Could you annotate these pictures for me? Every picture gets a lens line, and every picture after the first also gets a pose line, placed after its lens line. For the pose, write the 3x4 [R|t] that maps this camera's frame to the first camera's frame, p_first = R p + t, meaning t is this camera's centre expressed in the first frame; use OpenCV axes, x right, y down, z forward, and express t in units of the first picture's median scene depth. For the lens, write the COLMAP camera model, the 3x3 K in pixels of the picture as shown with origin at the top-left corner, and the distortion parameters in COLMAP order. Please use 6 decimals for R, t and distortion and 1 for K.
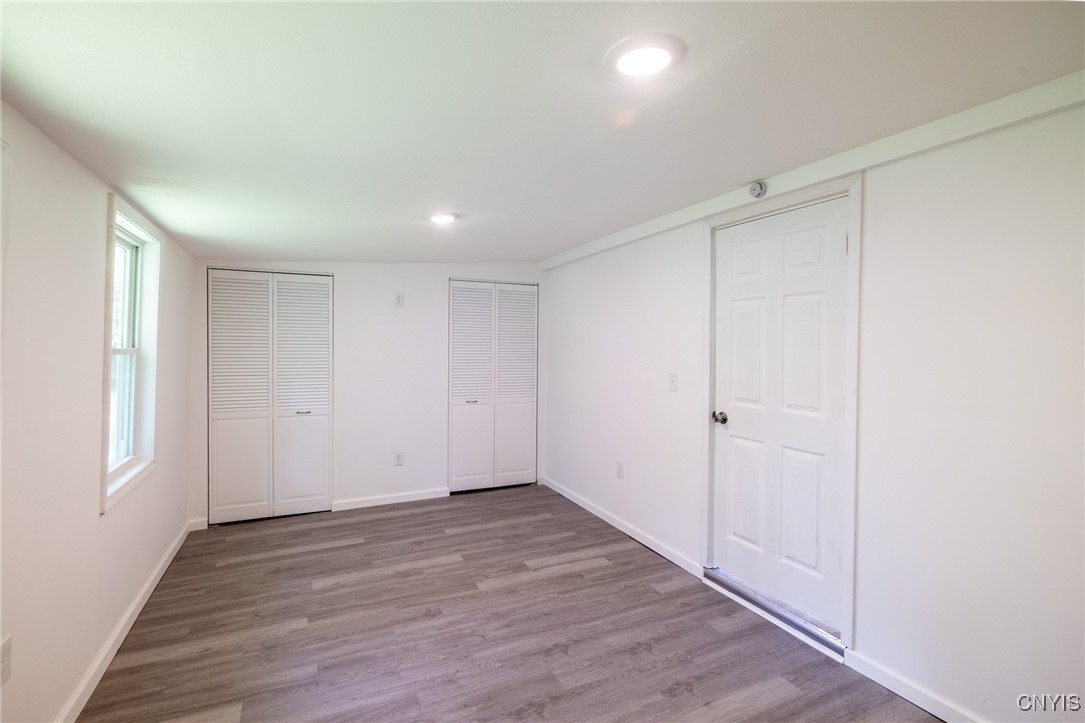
lens RADIAL K [[494.8, 0, 533.3], [0, 494.8, 356.6], [0, 0, 1]] dist [-0.009445, 0.003880]
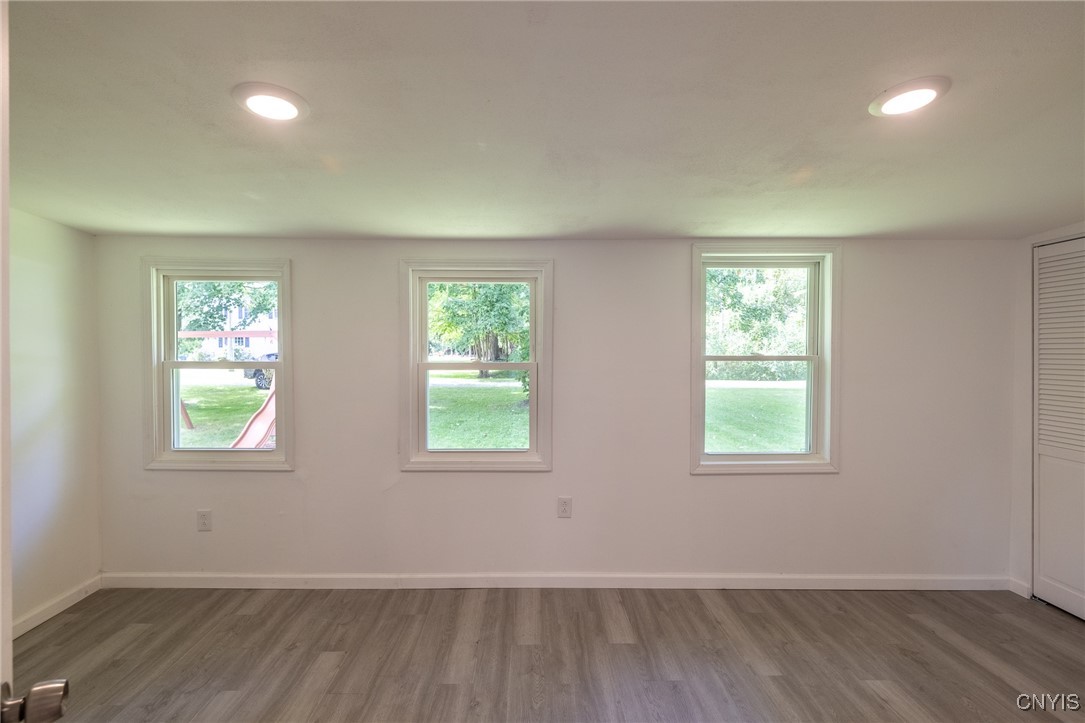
lens RADIAL K [[494.8, 0, 539.2], [0, 494.8, 355.0], [0, 0, 1]] dist [-0.009445, 0.003880]
pose [[-0.402262, 0.000359, -0.915525, 0.394016], [-0.014321, 0.999875, 0.006685, -0.015115], [0.915413, 0.015800, -0.402206, 0.780592]]
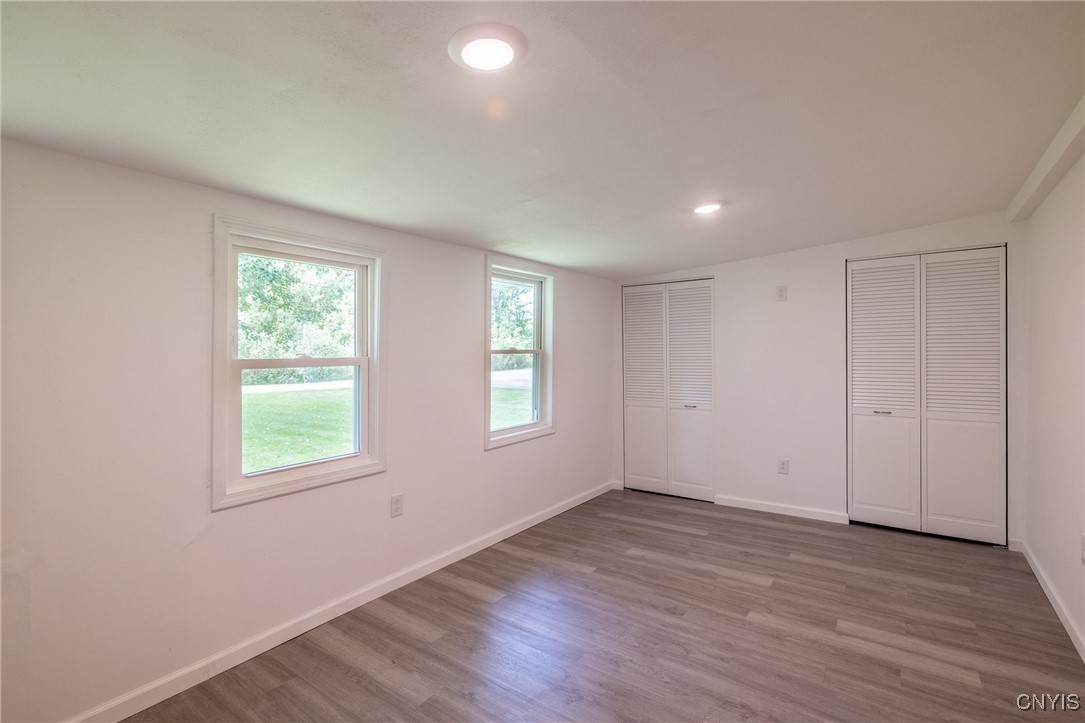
lens RADIAL K [[494.8, 0, 539.2], [0, 494.8, 355.4], [0, 0, 1]] dist [-0.009445, 0.003880]
pose [[0.492300, -0.005221, -0.870410, 0.441579], [0.001142, 0.999985, -0.005353, 0.007713], [0.870425, 0.001641, 0.492299, 0.226234]]
